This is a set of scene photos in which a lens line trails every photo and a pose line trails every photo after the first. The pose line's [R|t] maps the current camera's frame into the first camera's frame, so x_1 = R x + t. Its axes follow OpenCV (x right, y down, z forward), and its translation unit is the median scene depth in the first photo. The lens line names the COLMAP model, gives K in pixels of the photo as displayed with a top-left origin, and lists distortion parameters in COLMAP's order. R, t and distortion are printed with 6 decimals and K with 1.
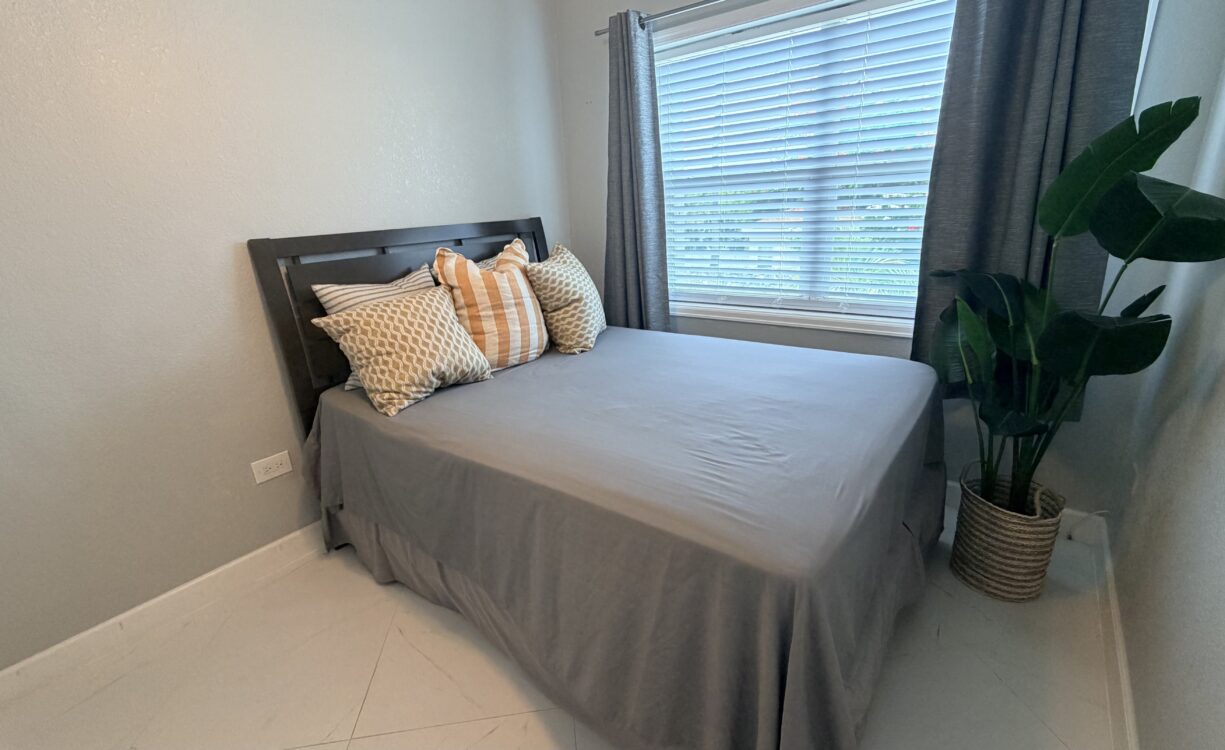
lens RADIAL K [[529.5, 0, 608.1], [0, 529.5, 379.5], [0, 0, 1]] dist [-0.003148, 0.001047]
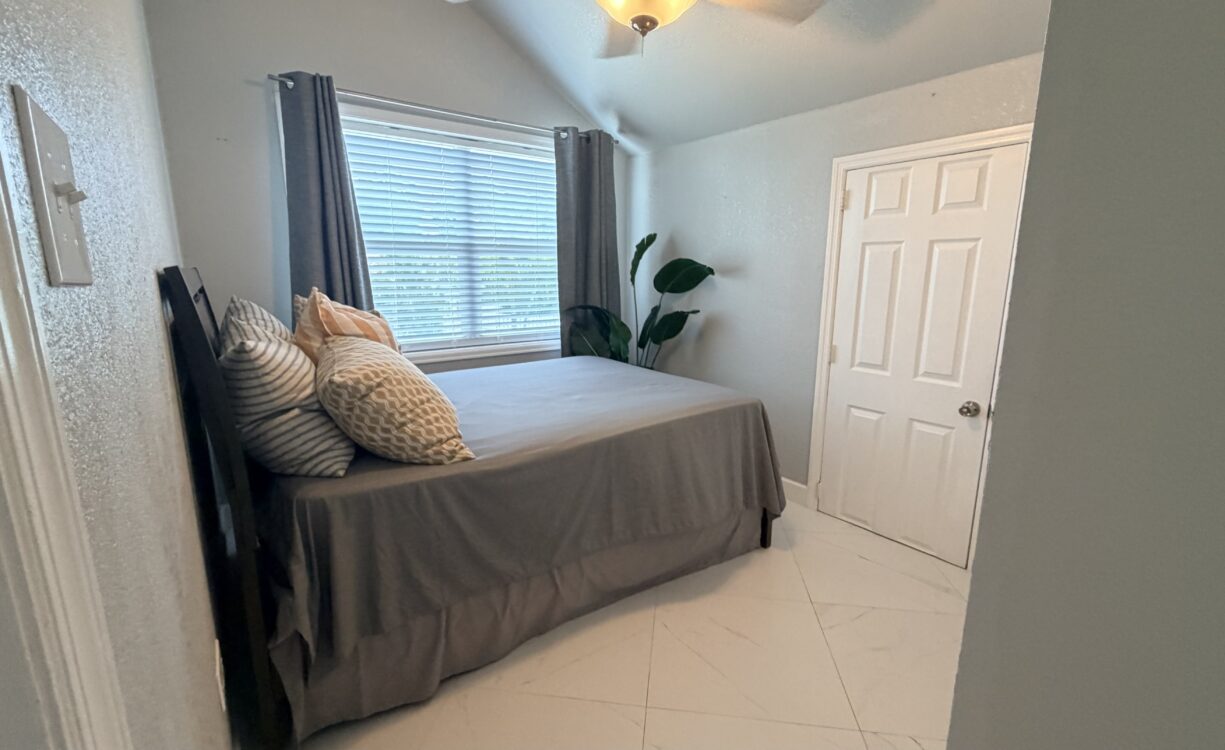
lens RADIAL K [[529.5, 0, 608.1], [0, 529.5, 379.5], [0, 0, 1]] dist [-0.003148, 0.001047]
pose [[0.277610, -0.144568, 0.949754, -1.047547], [0.287630, 0.955771, 0.061410, -0.044766], [-0.916625, 0.256130, 0.306913, 0.392341]]
